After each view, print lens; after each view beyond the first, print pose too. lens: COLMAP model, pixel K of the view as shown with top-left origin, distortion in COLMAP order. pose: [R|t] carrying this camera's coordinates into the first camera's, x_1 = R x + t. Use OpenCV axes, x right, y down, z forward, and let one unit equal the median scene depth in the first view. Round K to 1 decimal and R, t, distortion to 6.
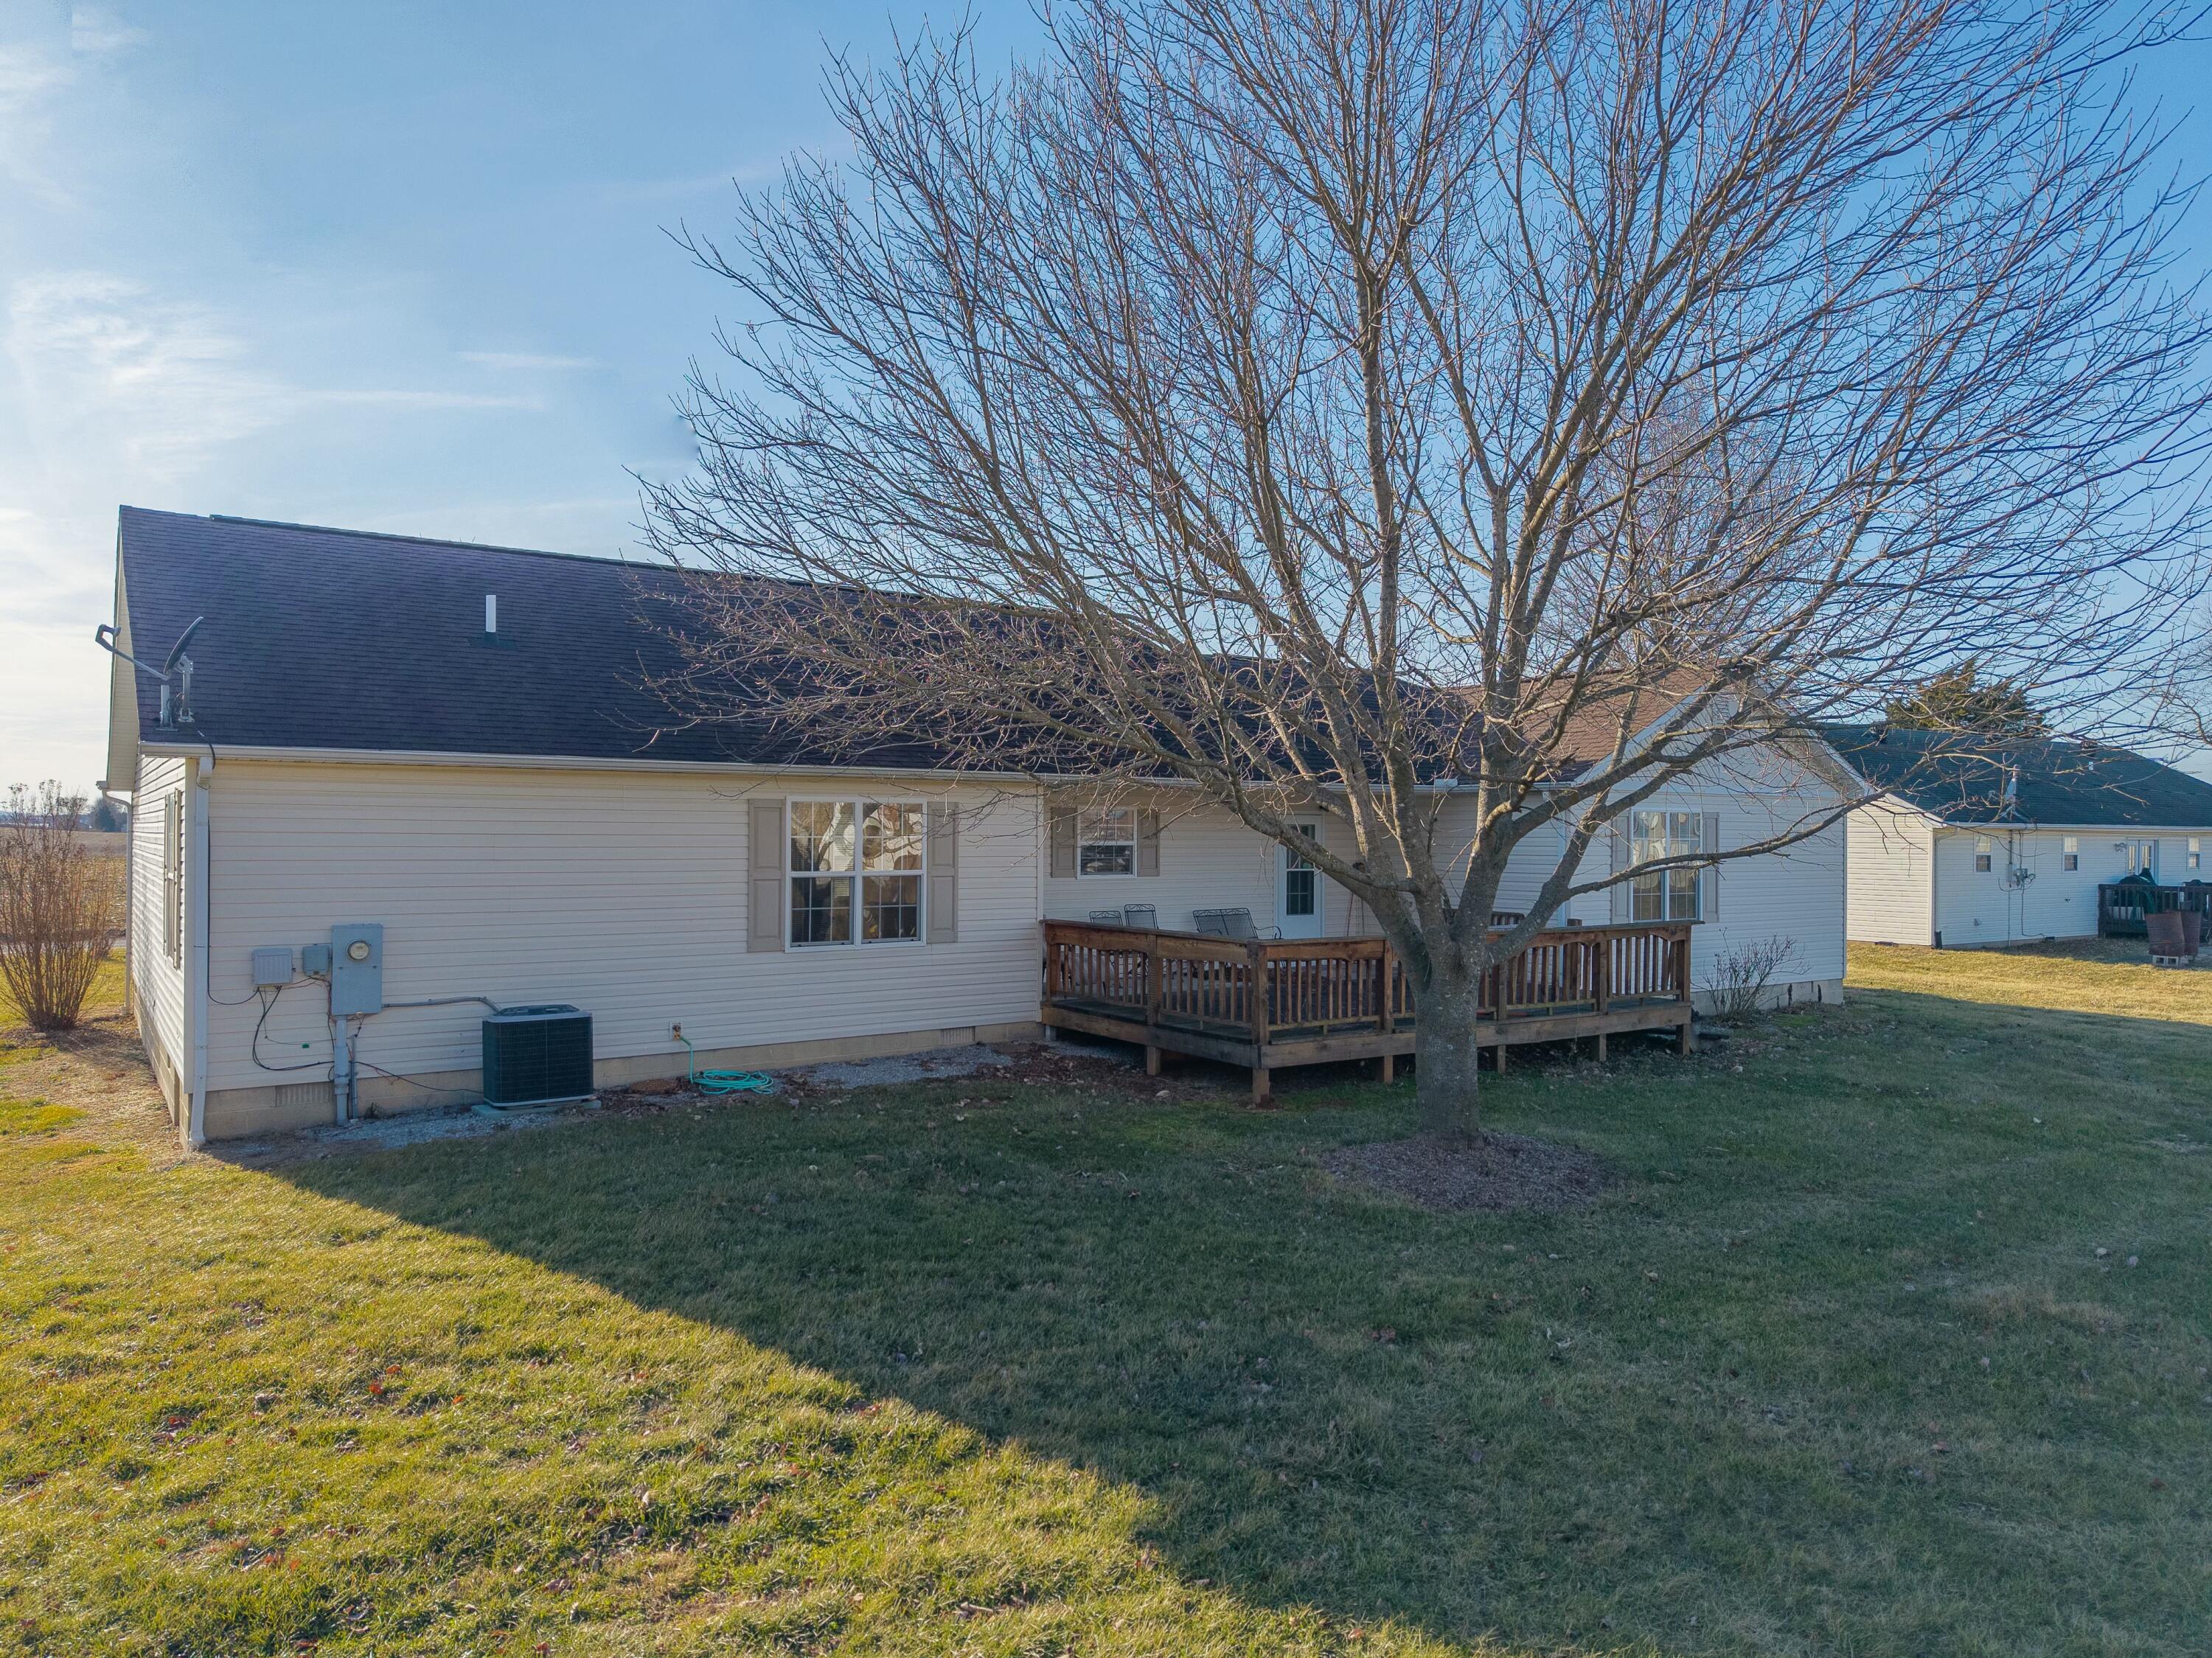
lens RADIAL K [[1479.2, 0, 1106.0], [0, 1479.2, 829.0], [0, 0, 1]] dist [0.007721, -0.004173]
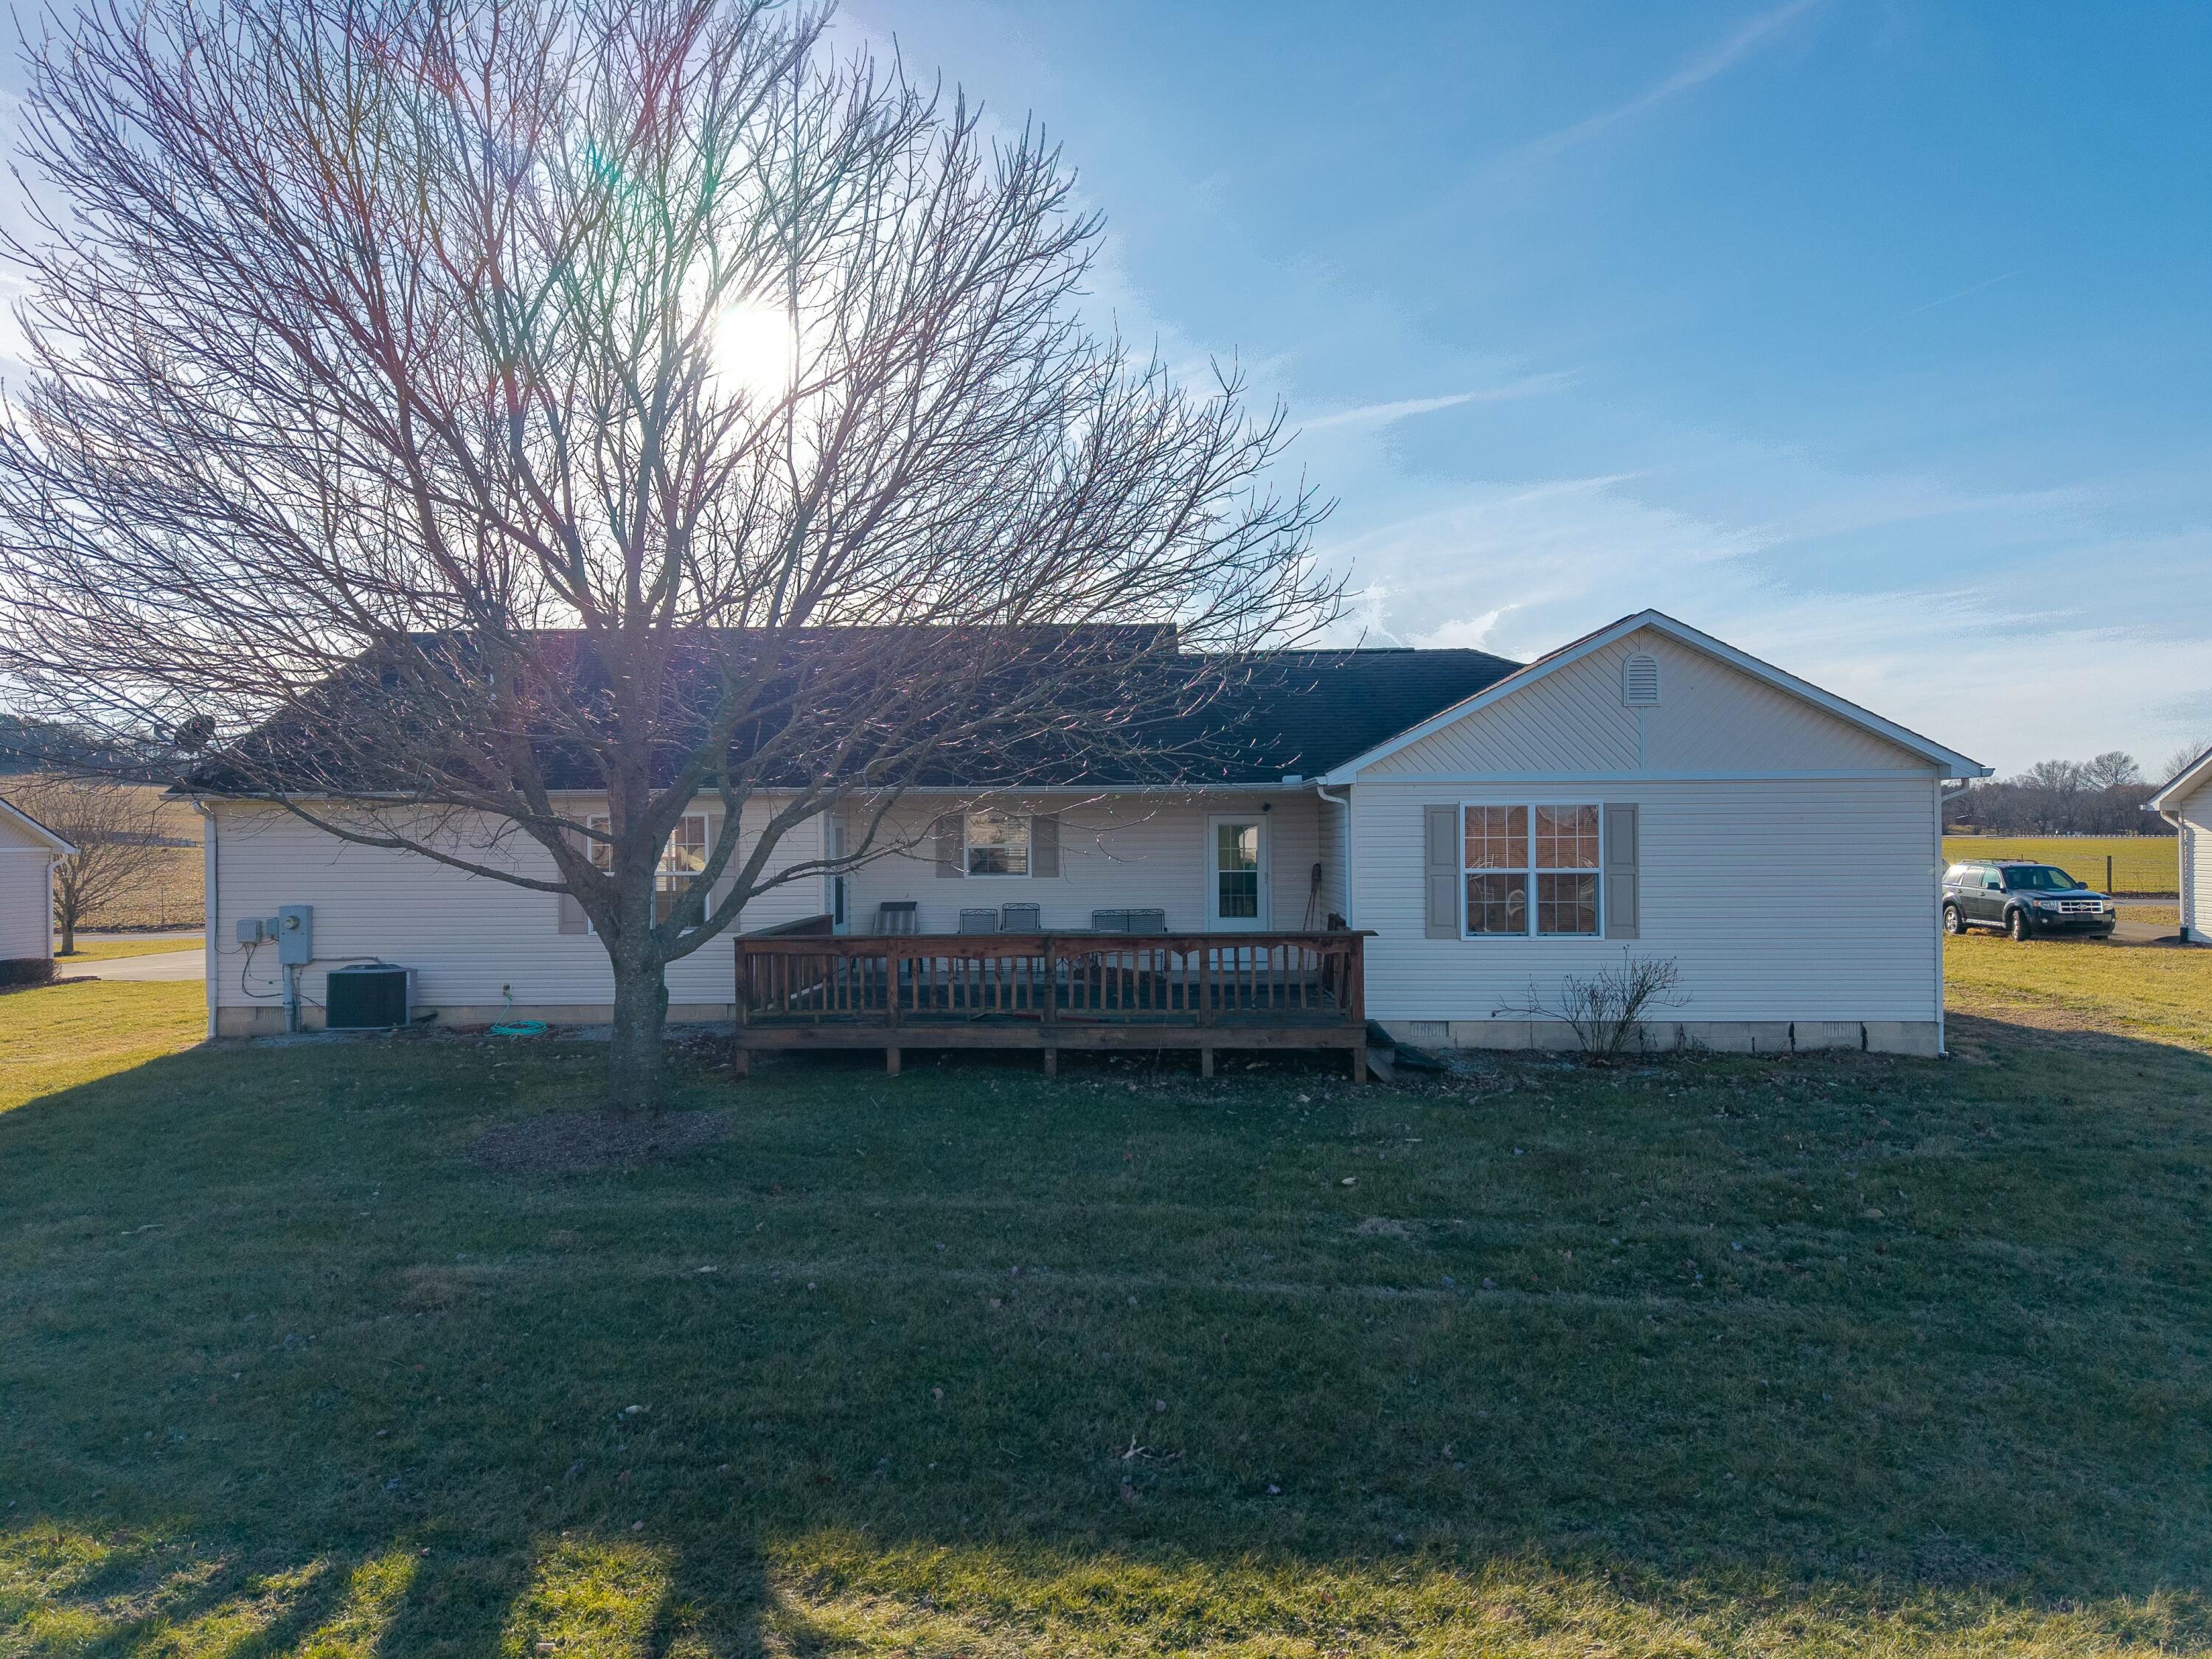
lens RADIAL K [[1479.4, 0, 1106.0], [0, 1479.4, 829.5], [0, 0, 1]] dist [0.007721, -0.004173]
pose [[0.801244, -0.010849, -0.598240, 0.963693], [0.015230, 0.999881, 0.002265, -0.006094], [0.598144, -0.010925, 0.801314, 0.232518]]
